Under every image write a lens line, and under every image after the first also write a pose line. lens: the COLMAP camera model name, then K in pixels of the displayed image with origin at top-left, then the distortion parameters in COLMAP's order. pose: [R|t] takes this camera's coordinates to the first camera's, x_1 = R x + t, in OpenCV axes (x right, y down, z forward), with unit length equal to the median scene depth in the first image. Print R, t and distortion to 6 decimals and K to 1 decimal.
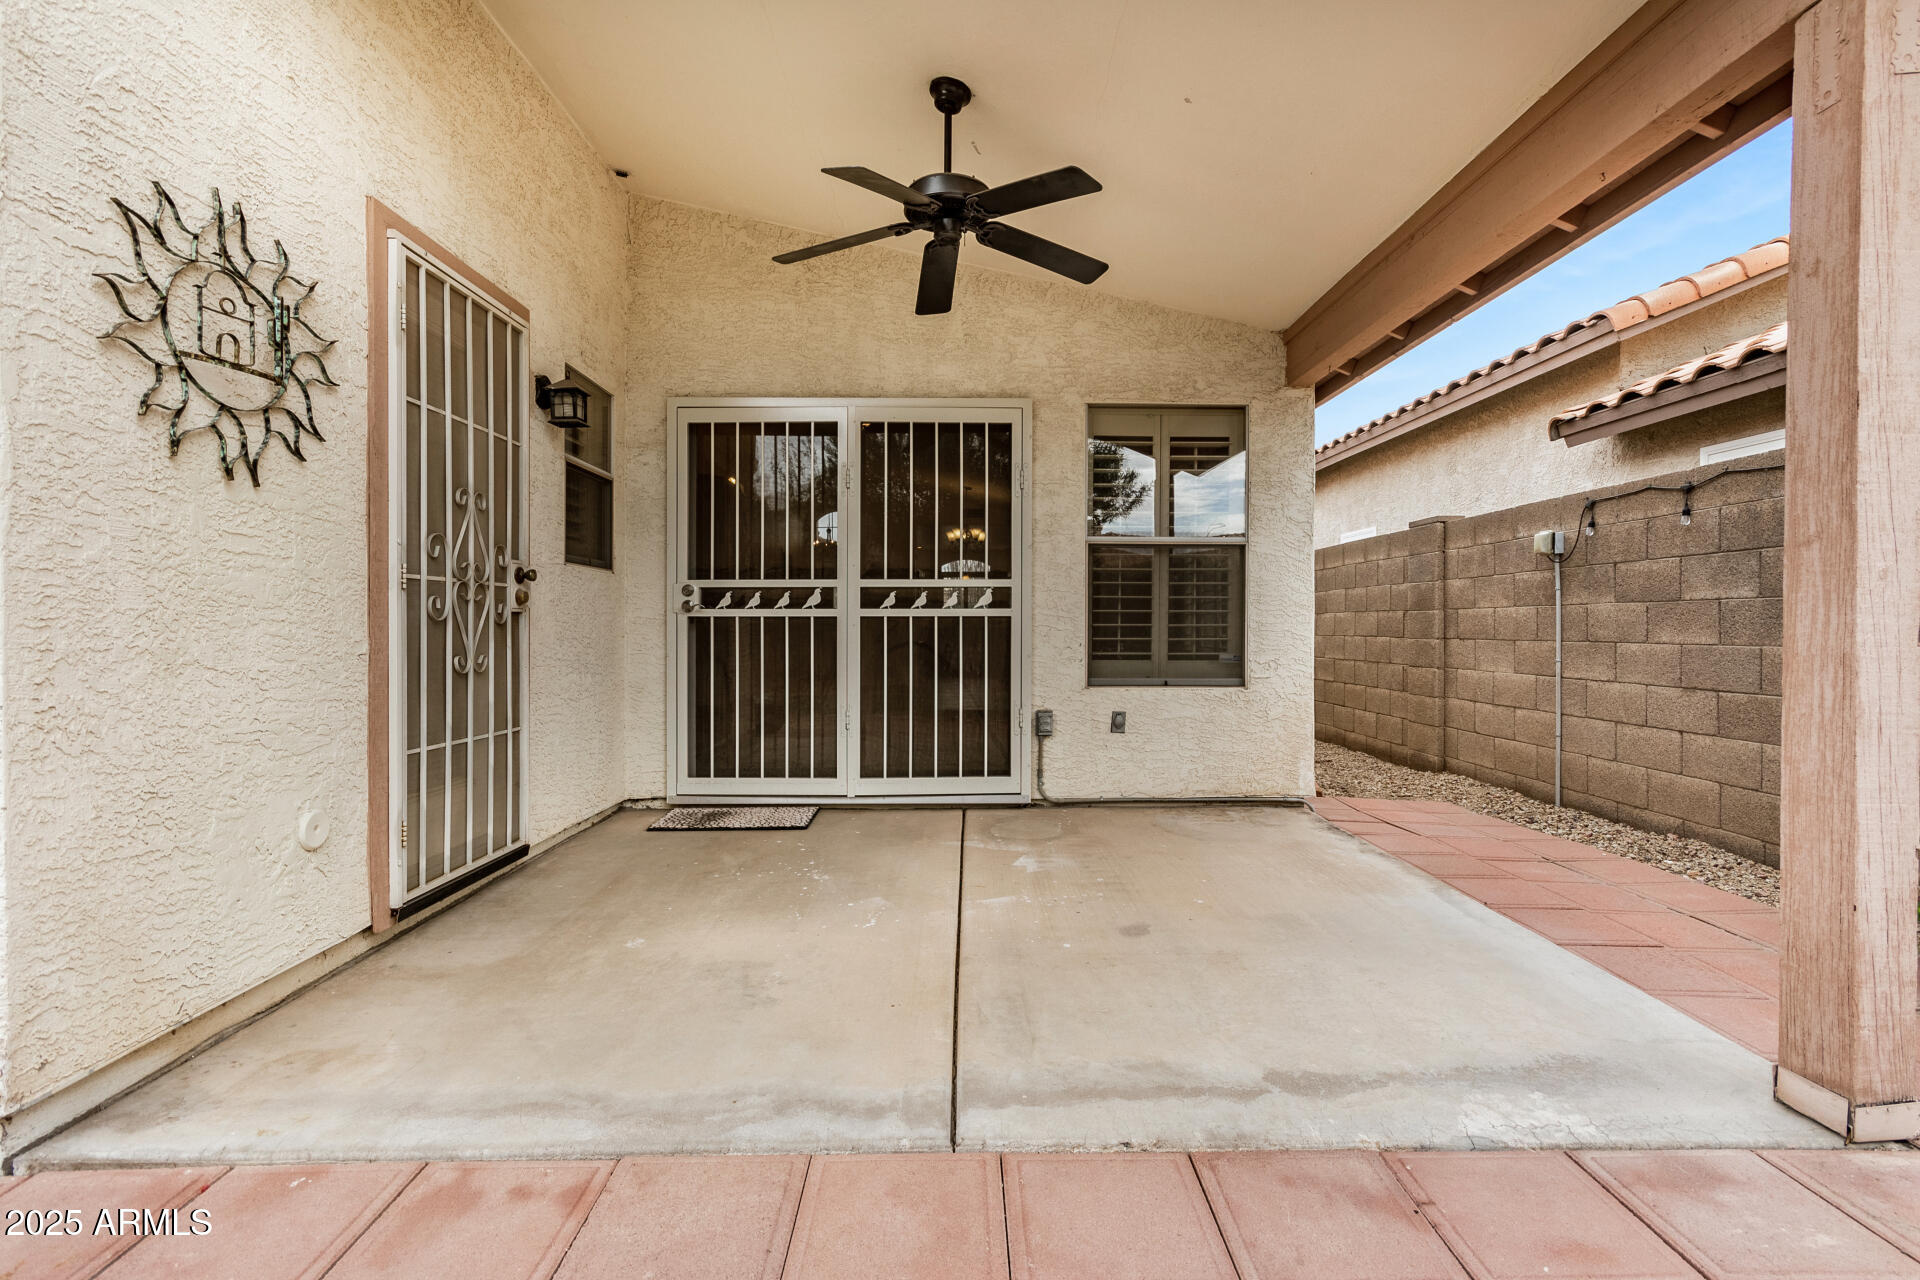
lens RADIAL K [[888.6, 0, 965.7], [0, 888.6, 630.6], [0, 0, 1]] dist [0.002929, 0.000008]
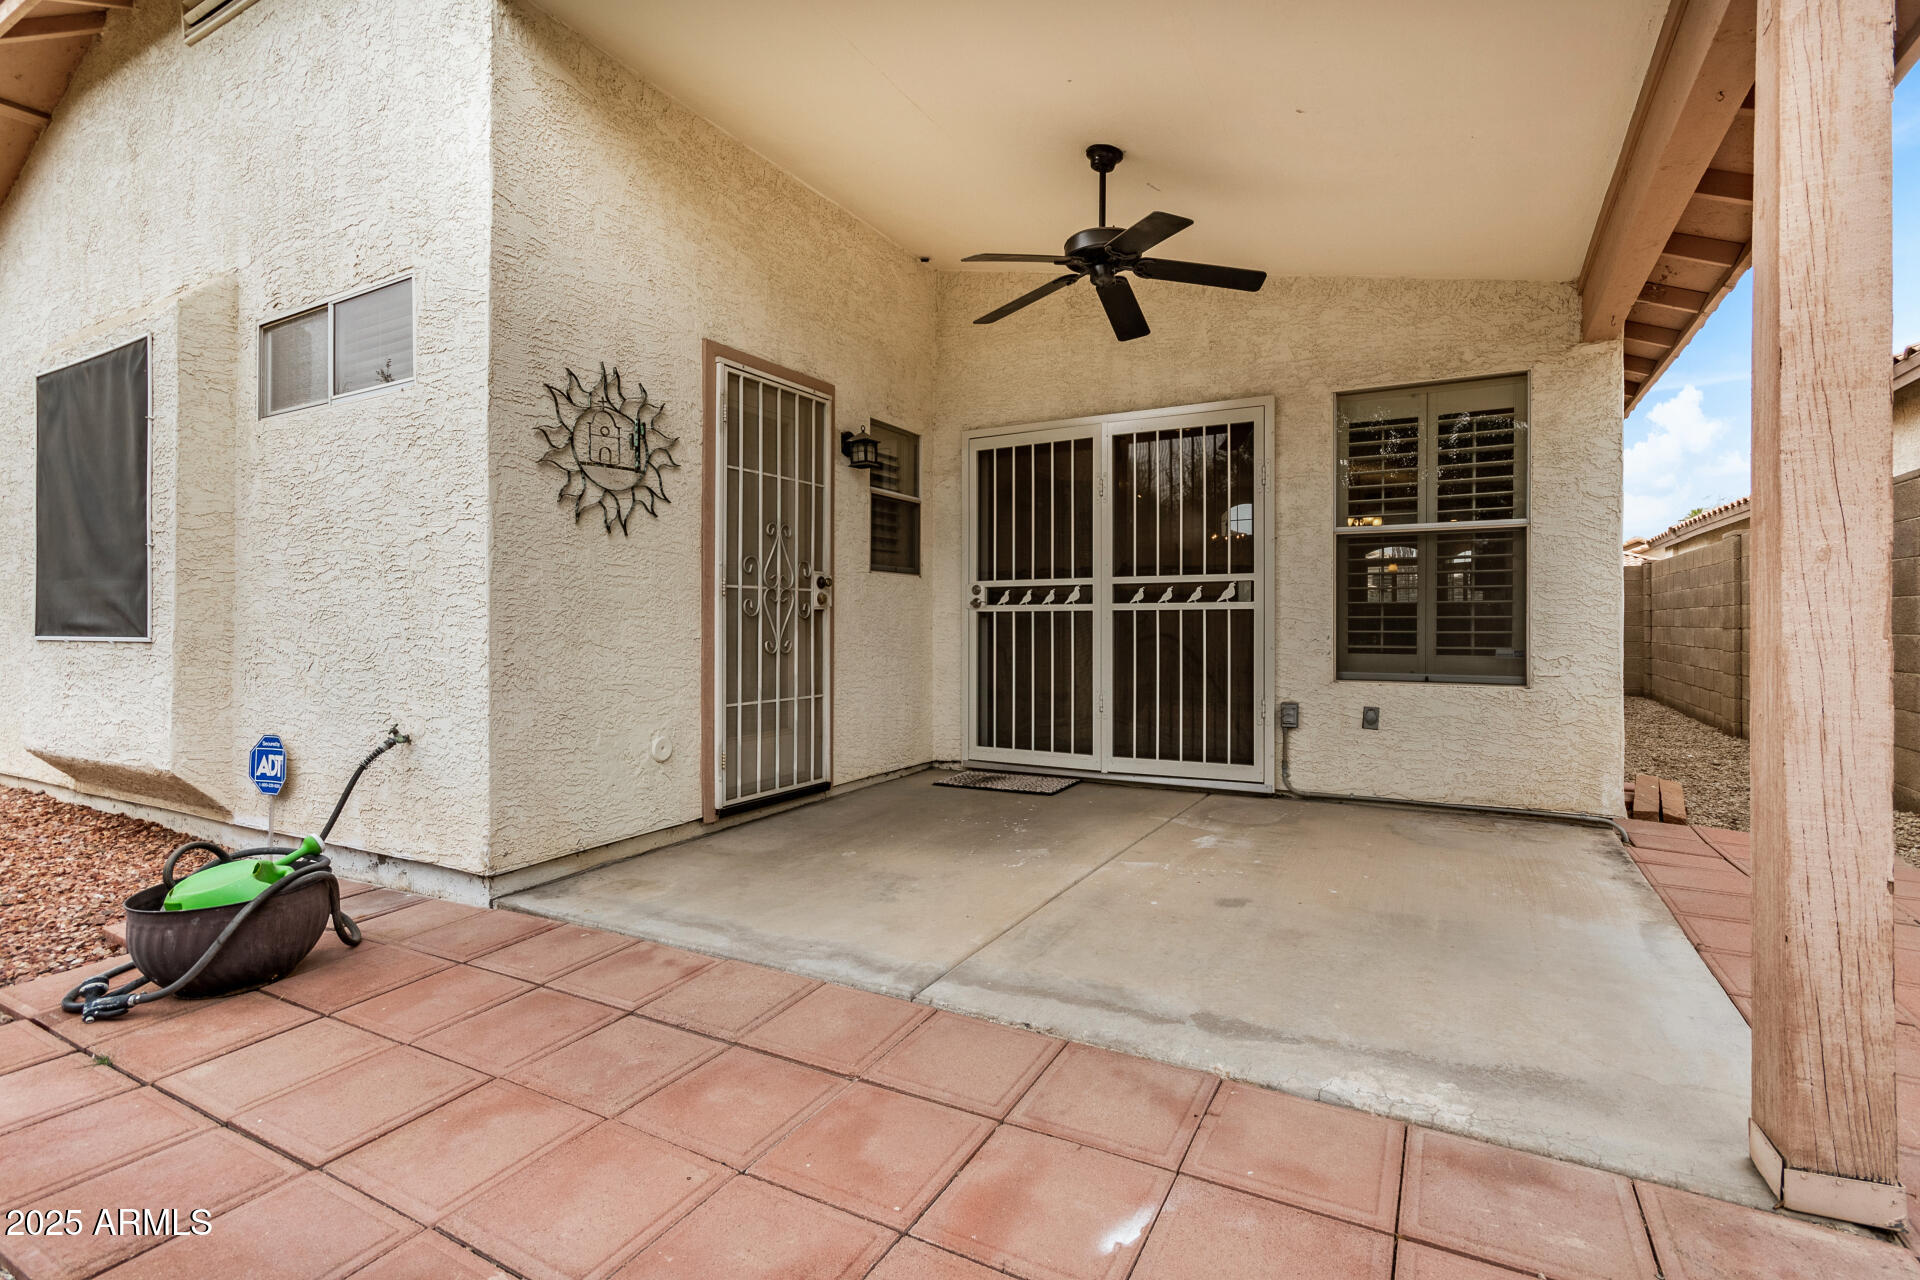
lens RADIAL K [[894.6, 0, 966.7], [0, 894.6, 613.2], [0, 0, 1]] dist [0.001727, 0.000531]
pose [[0.869186, -0.006507, -0.494443, 0.398439], [0.000387, 0.999922, -0.012479, 0.001939], [0.494486, 0.010655, 0.869120, -0.087863]]
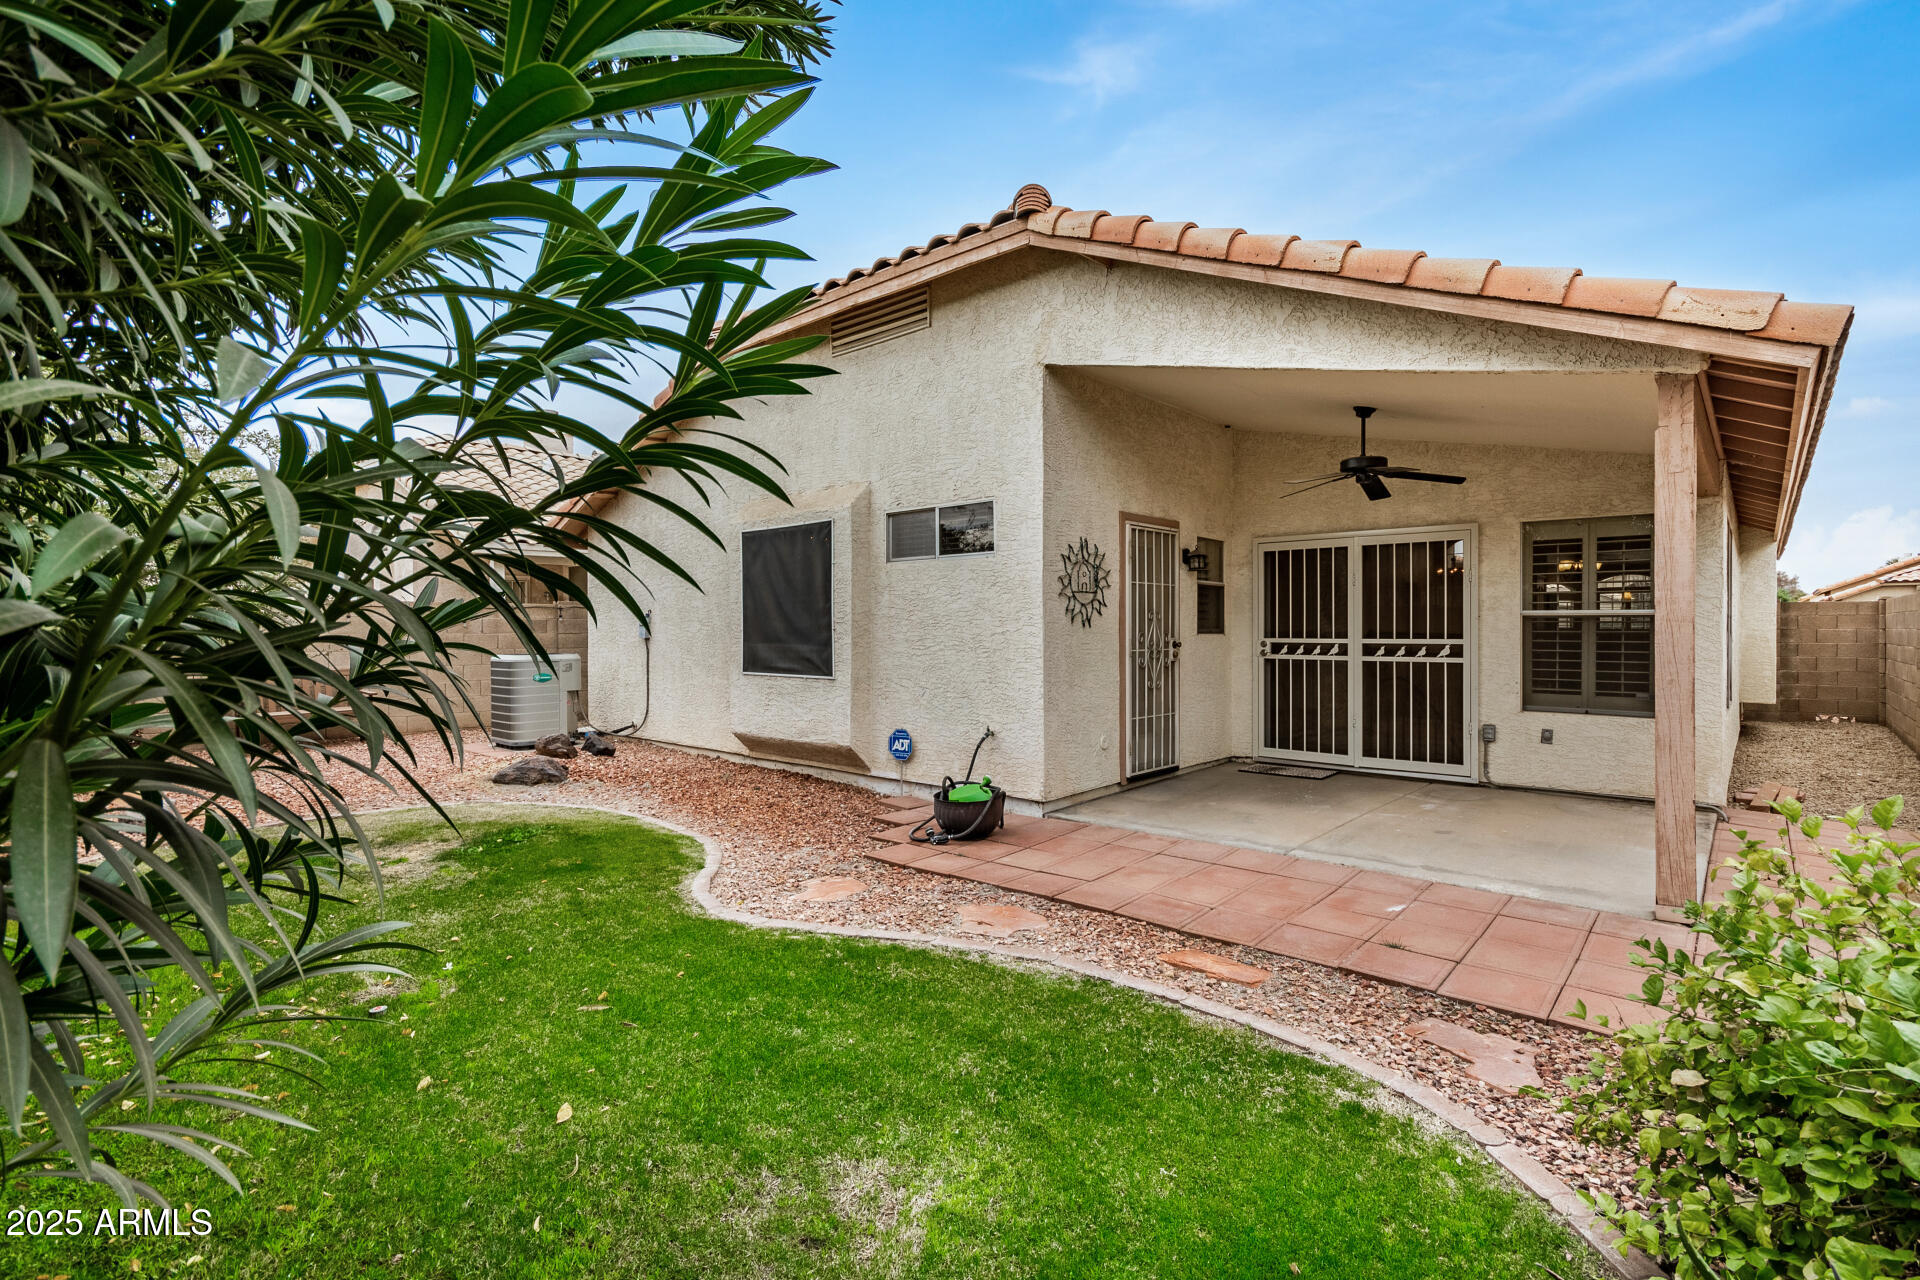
lens RADIAL K [[887.8, 0, 968.3], [0, 887.8, 620.3], [0, 0, 1]] dist [-0.019914, 0.044414]
pose [[0.738800, -0.006336, -0.673895, 0.669738], [-0.001138, 0.999943, -0.010649, -0.106941], [0.673924, 0.008634, 0.738751, -1.081415]]
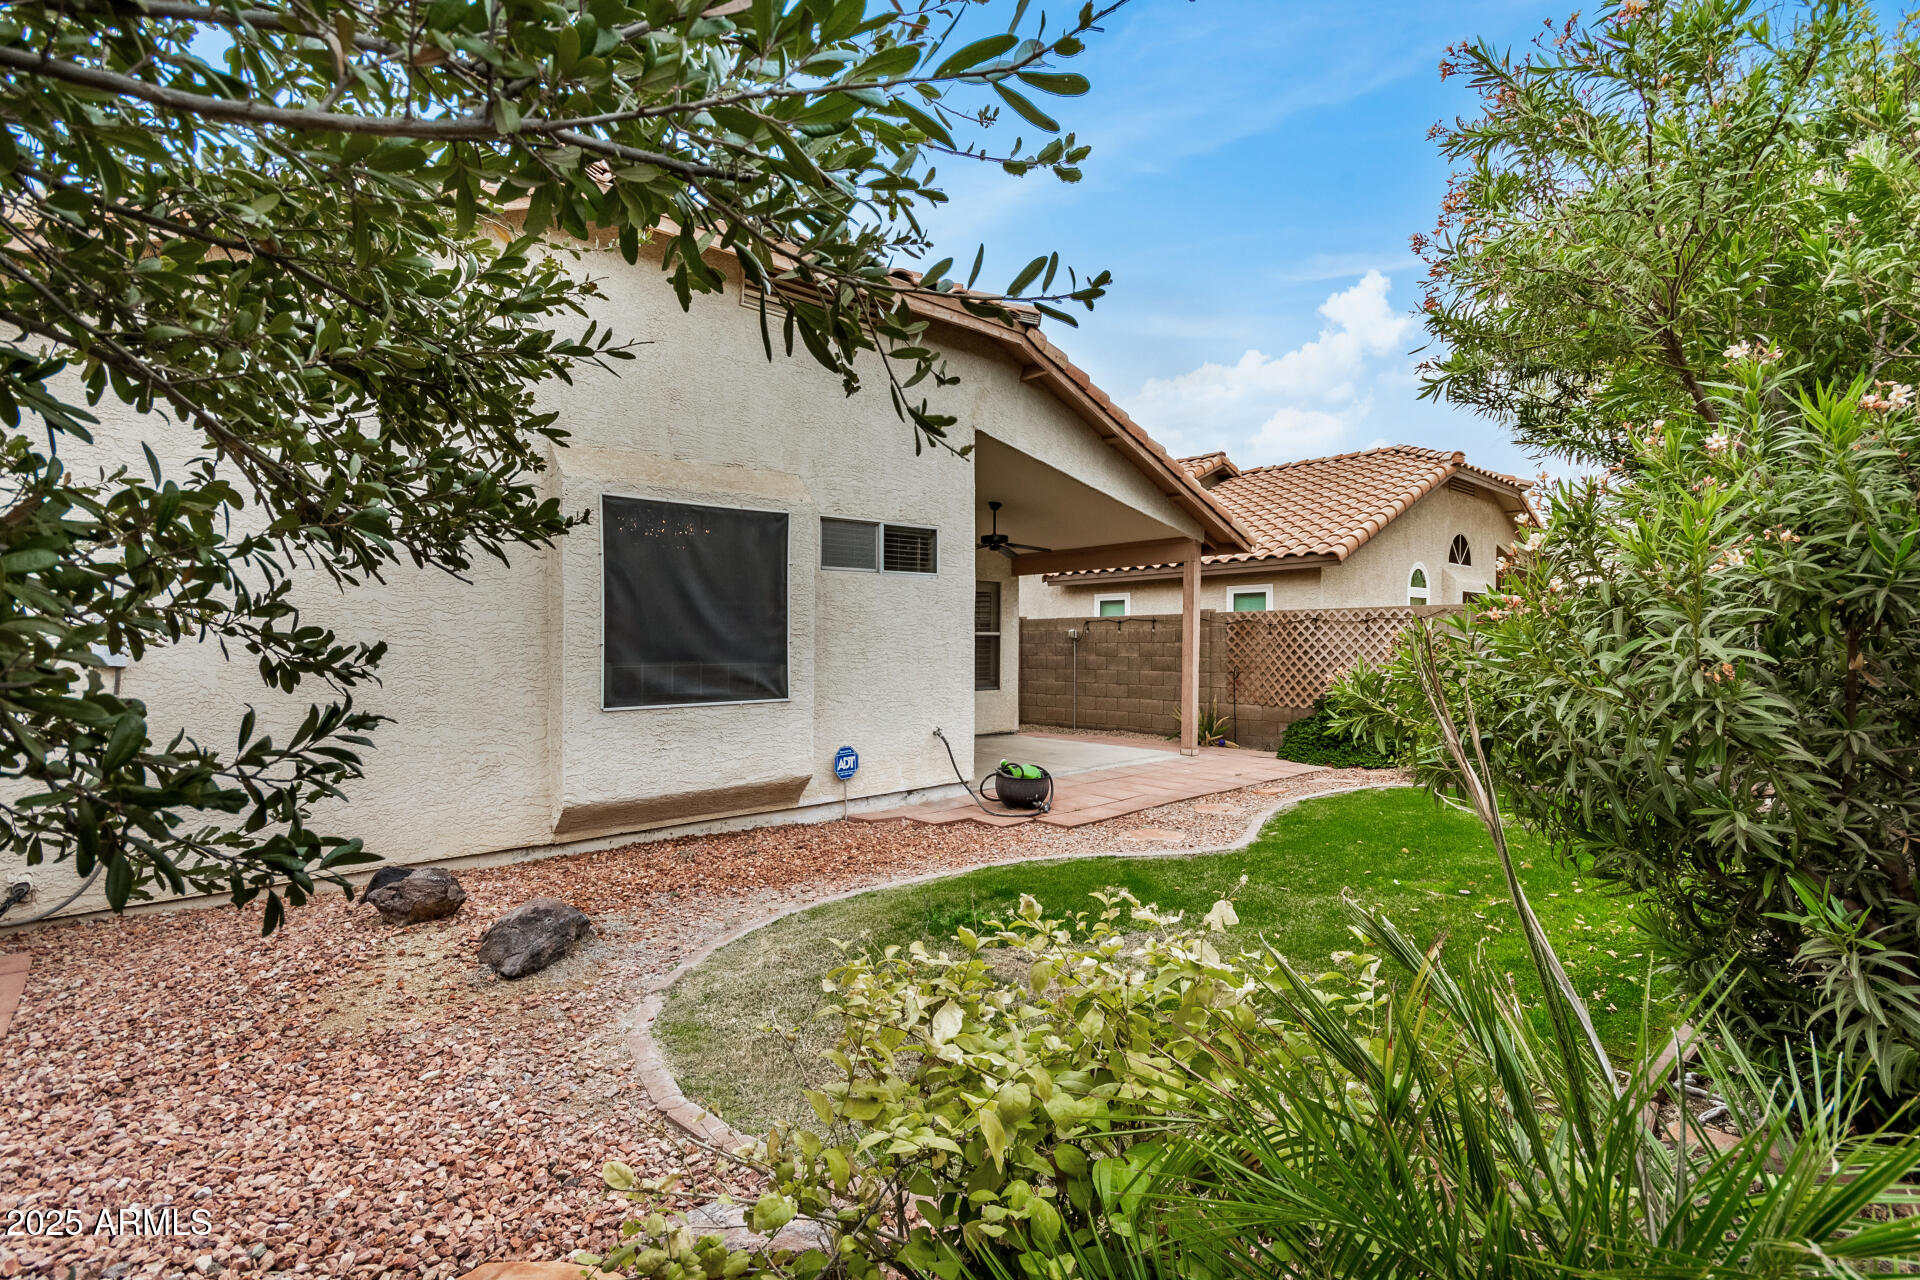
lens RADIAL K [[888.6, 0, 965.7], [0, 888.6, 630.6], [0, 0, 1]] dist [0.002929, 0.000008]
pose [[0.742975, 0.010059, 0.669243, -2.246315], [-0.002610, 0.999923, -0.012132, -0.109726], [-0.669314, 0.007267, 0.742944, -1.329713]]
